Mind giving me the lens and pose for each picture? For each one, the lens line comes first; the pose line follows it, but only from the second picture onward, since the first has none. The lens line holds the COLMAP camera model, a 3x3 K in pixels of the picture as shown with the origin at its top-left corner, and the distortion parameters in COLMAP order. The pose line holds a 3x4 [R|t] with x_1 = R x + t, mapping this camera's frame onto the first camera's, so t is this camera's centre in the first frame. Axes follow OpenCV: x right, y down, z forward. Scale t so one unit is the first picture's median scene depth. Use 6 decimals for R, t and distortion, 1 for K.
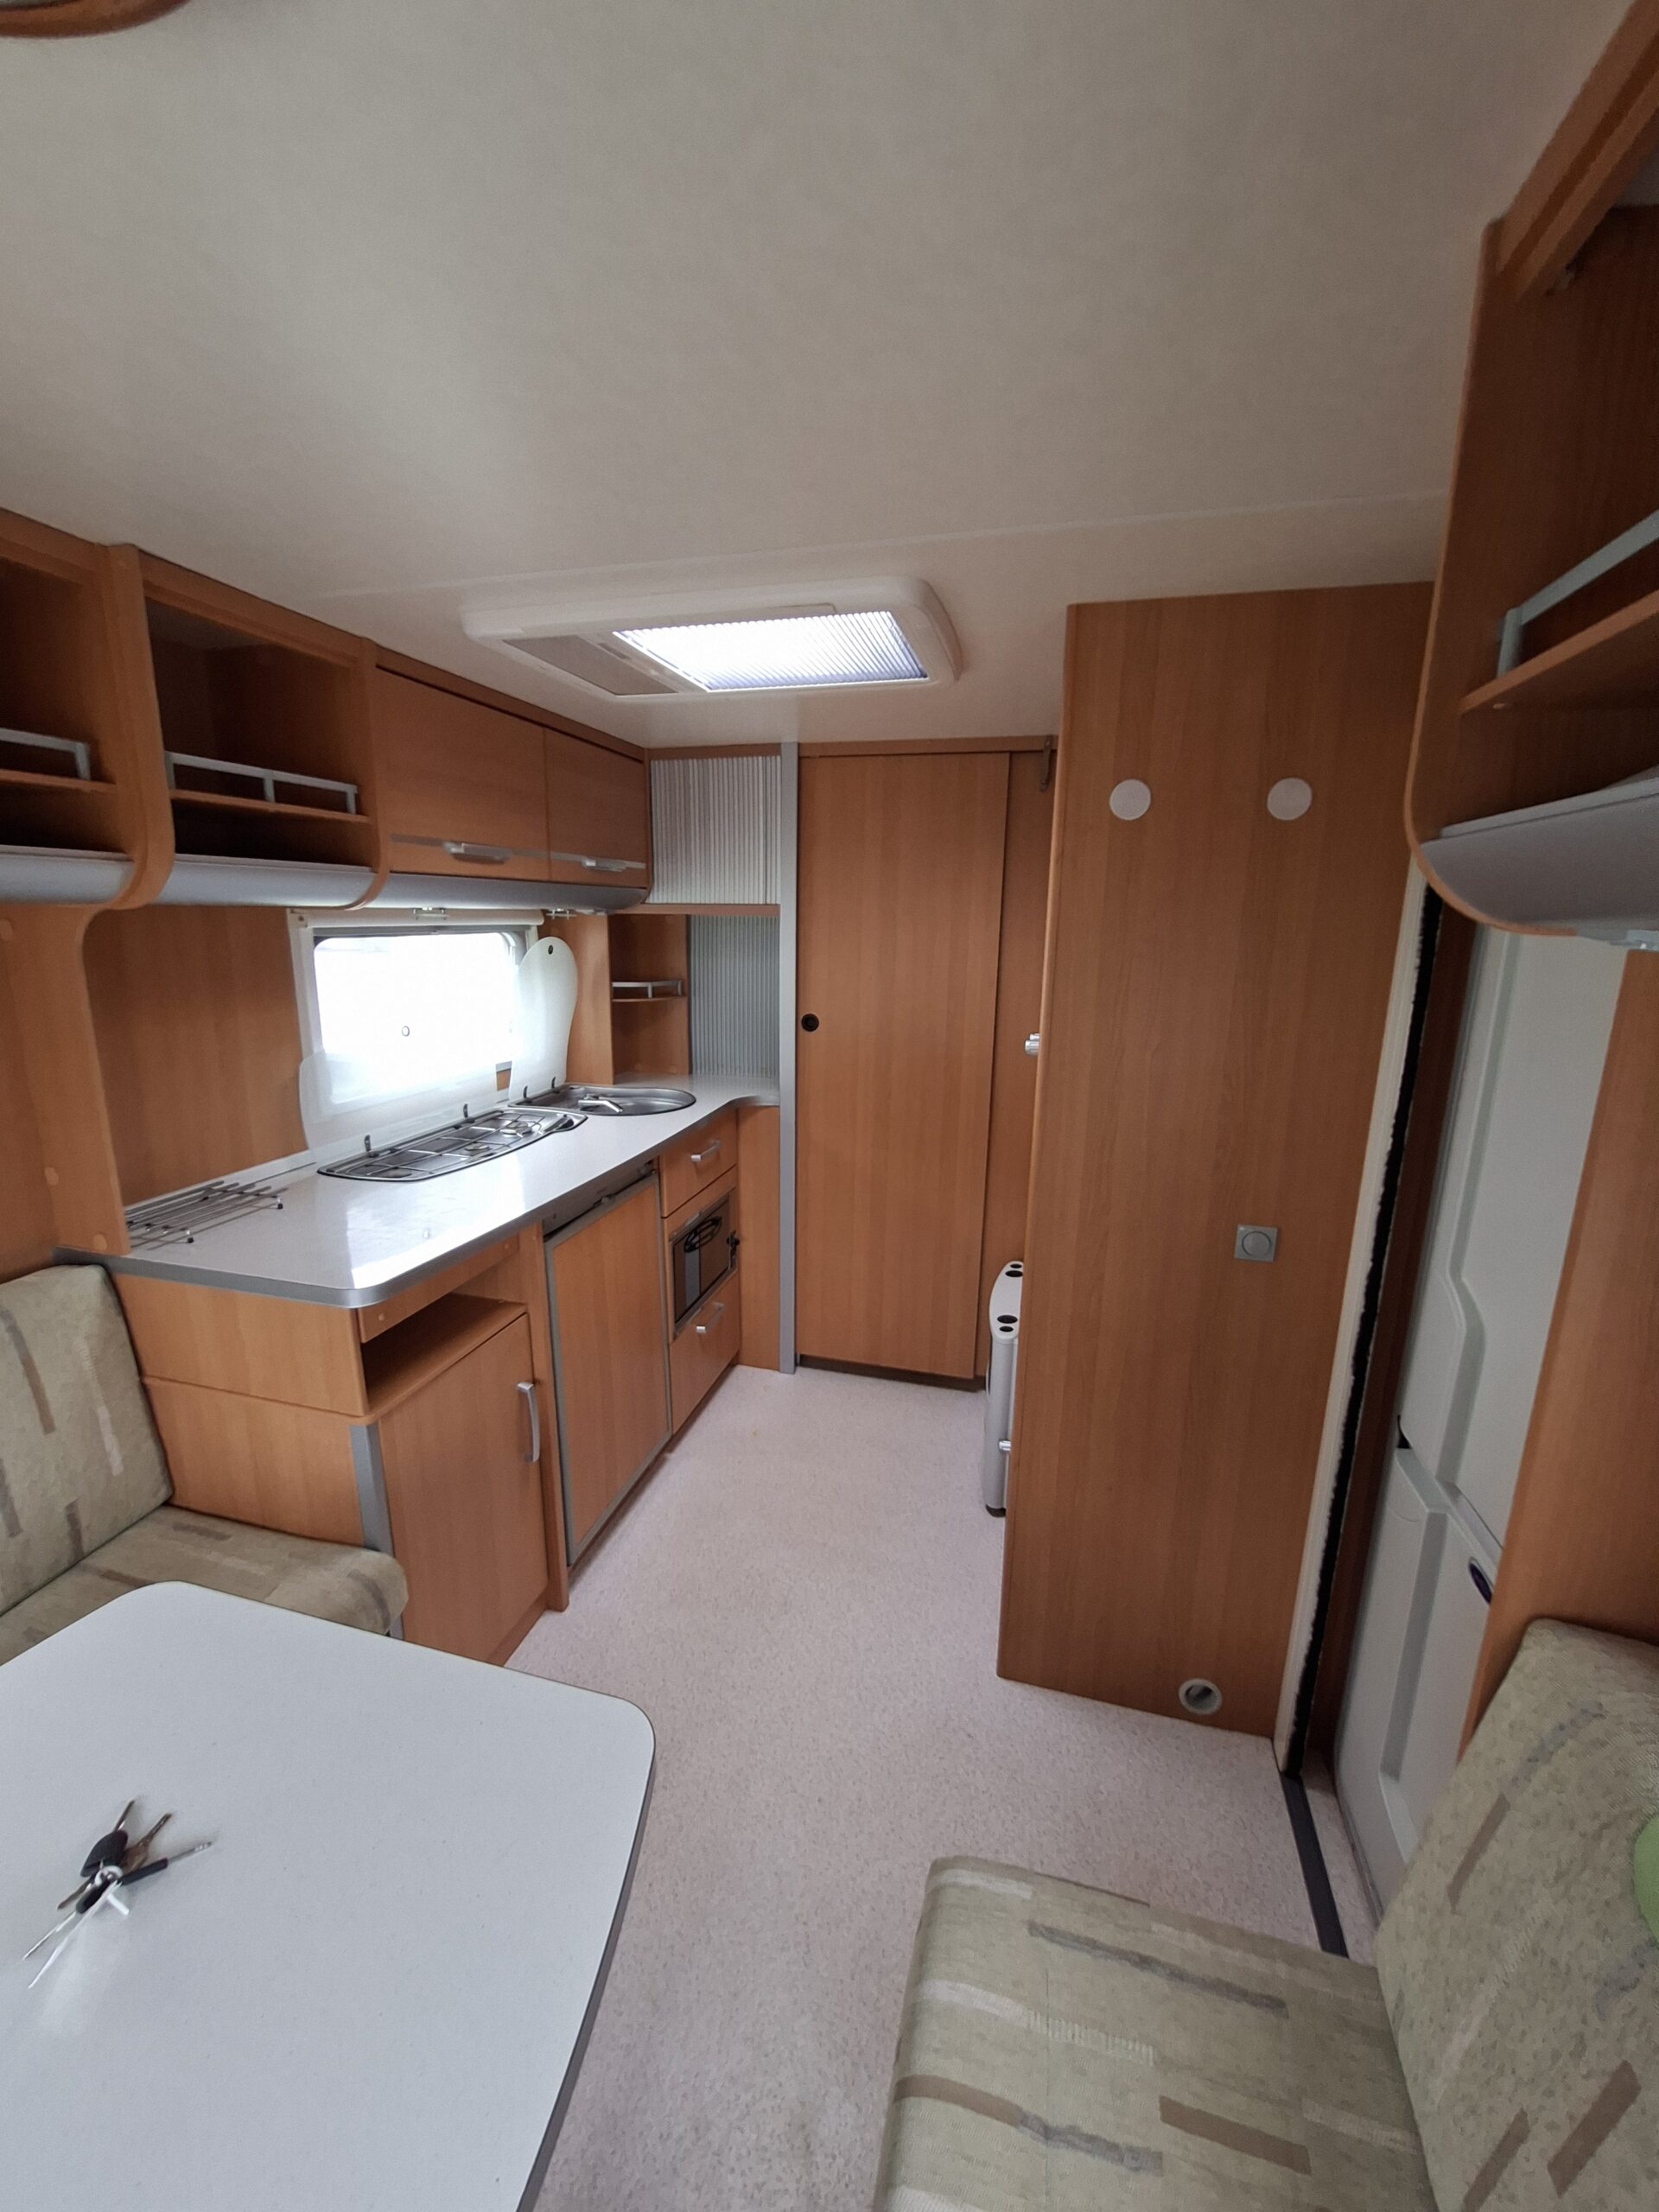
lens RADIAL K [[877.8, 0, 829.5], [0, 877.8, 1106.0], [0, 0, 1]] dist [-0.007810, -0.000812]
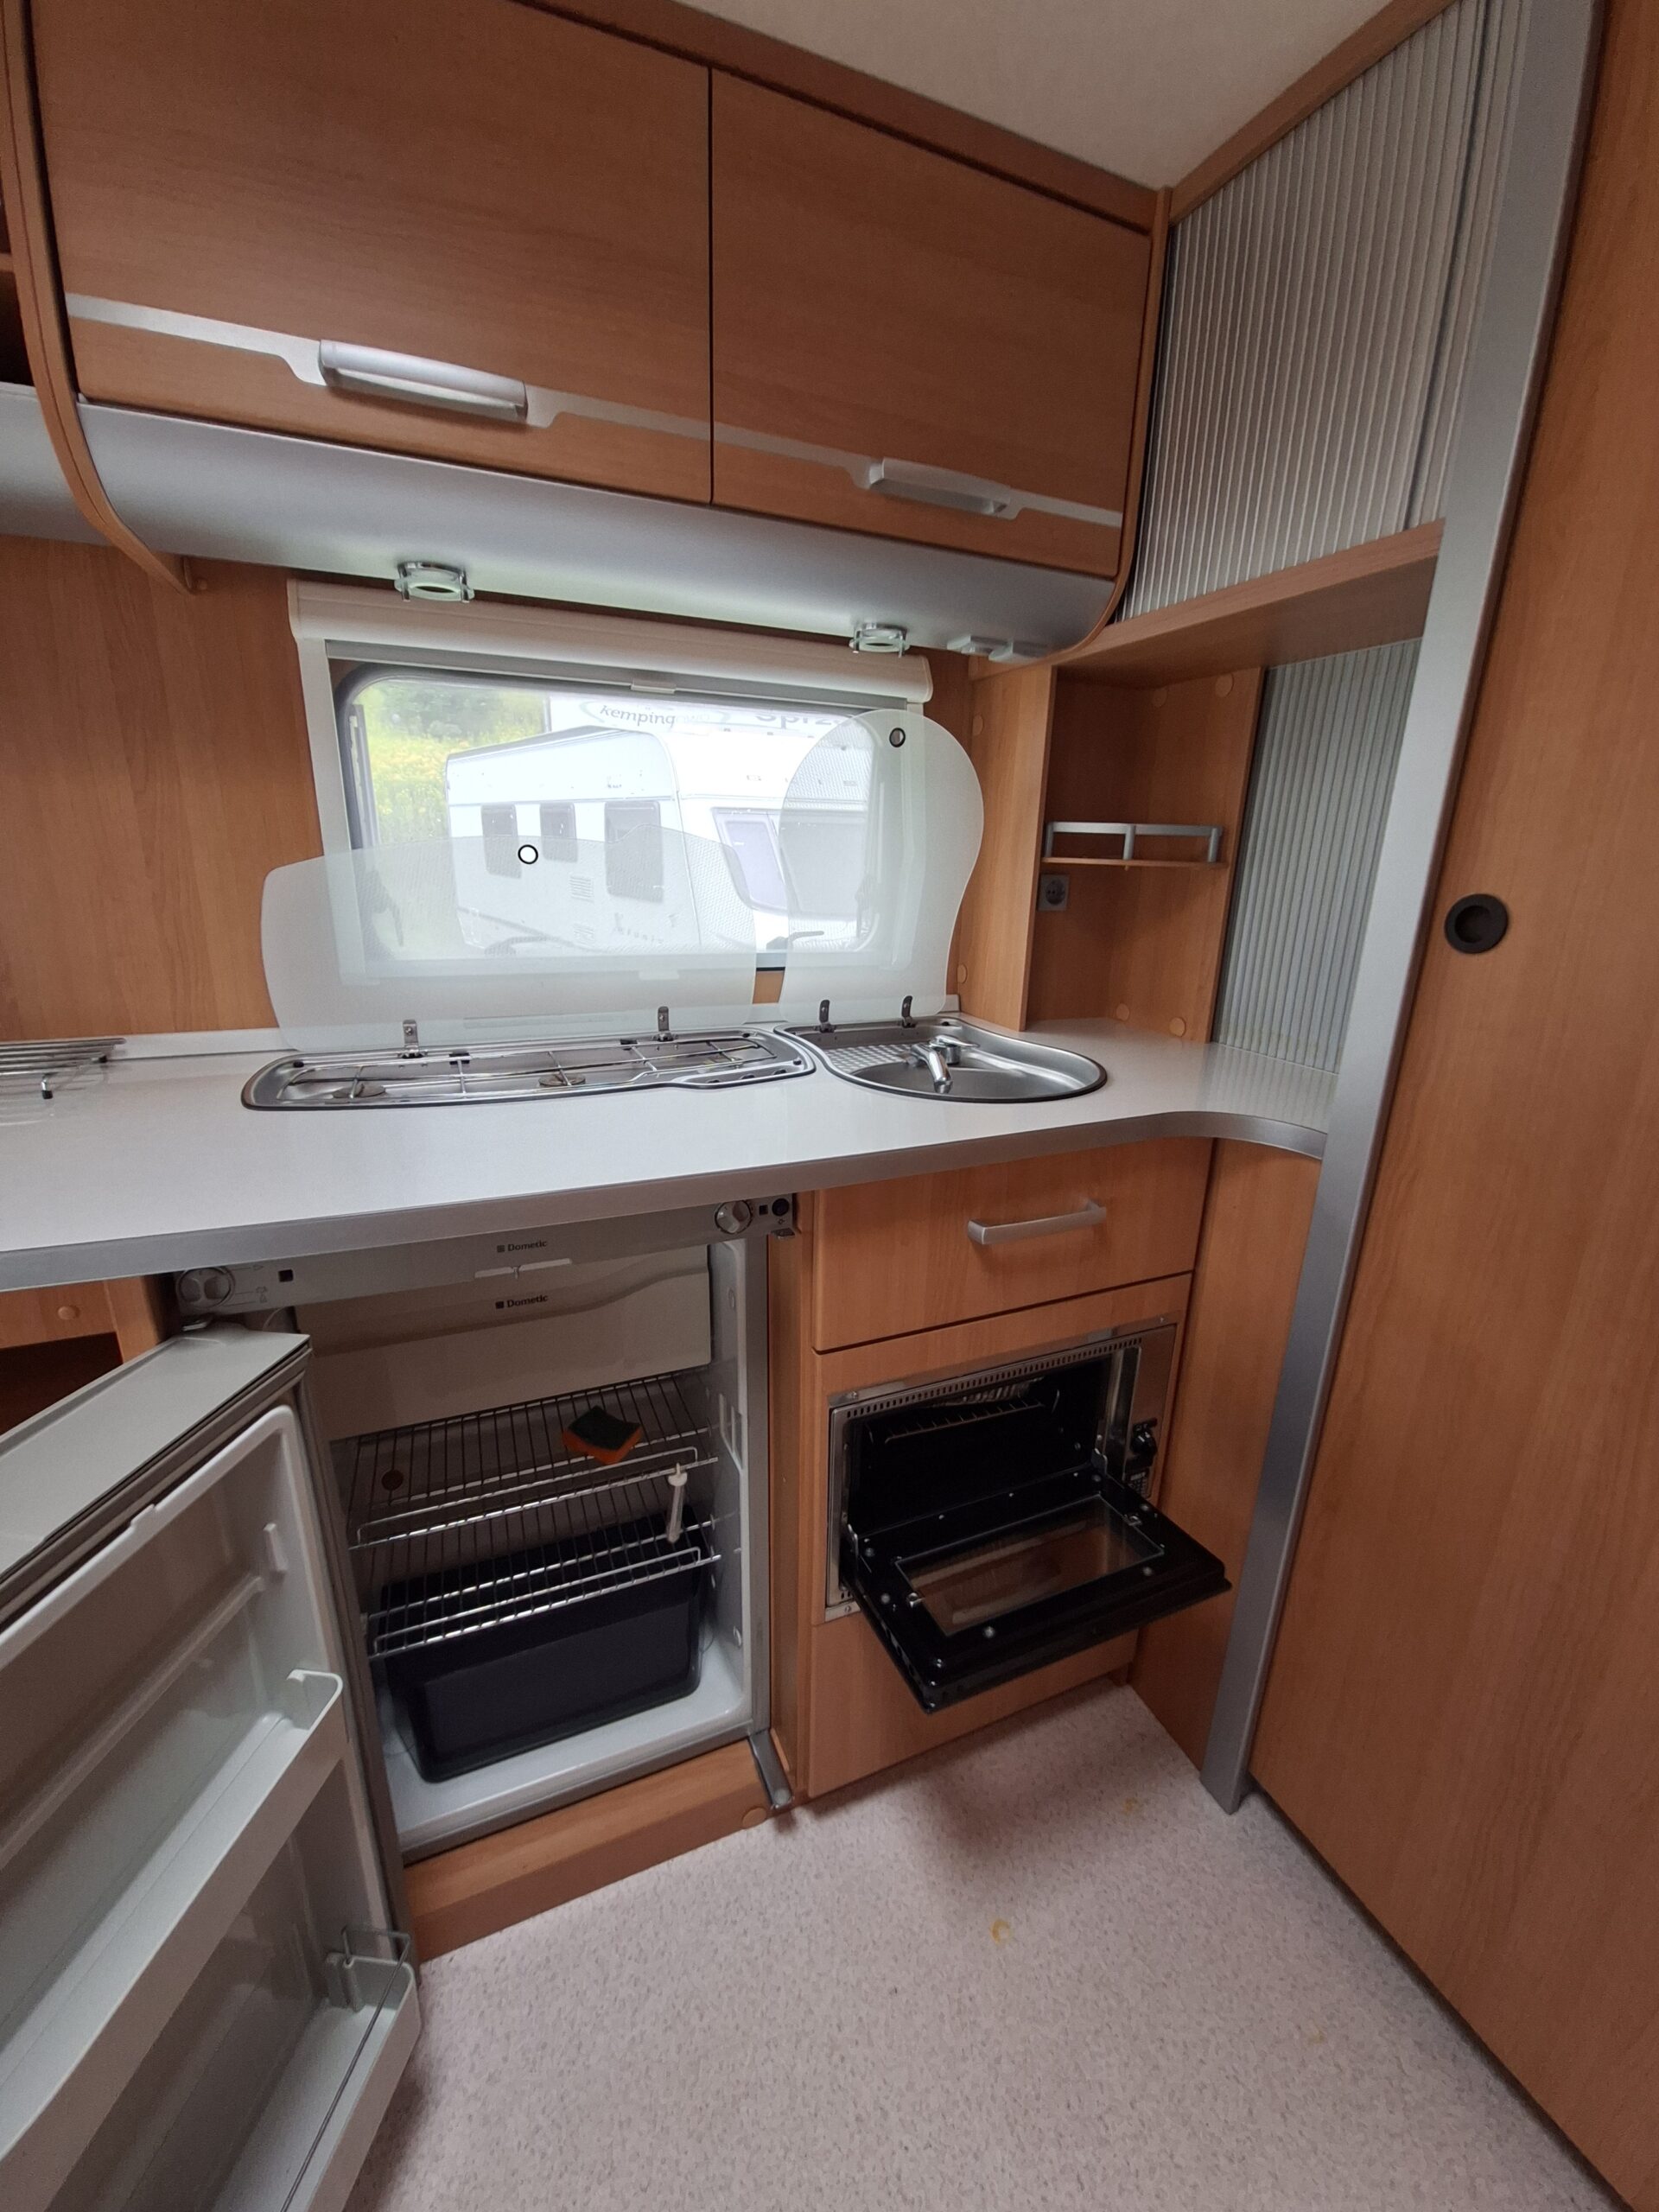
lens RADIAL K [[877.8, 0, 829.5], [0, 877.8, 1106.0], [0, 0, 1]] dist [-0.007810, -0.000812]
pose [[0.621233, 0.224961, -0.750641, 0.078861], [-0.185535, 0.972896, 0.138020, -0.032995], [0.761345, 0.053528, 0.646134, 0.627616]]
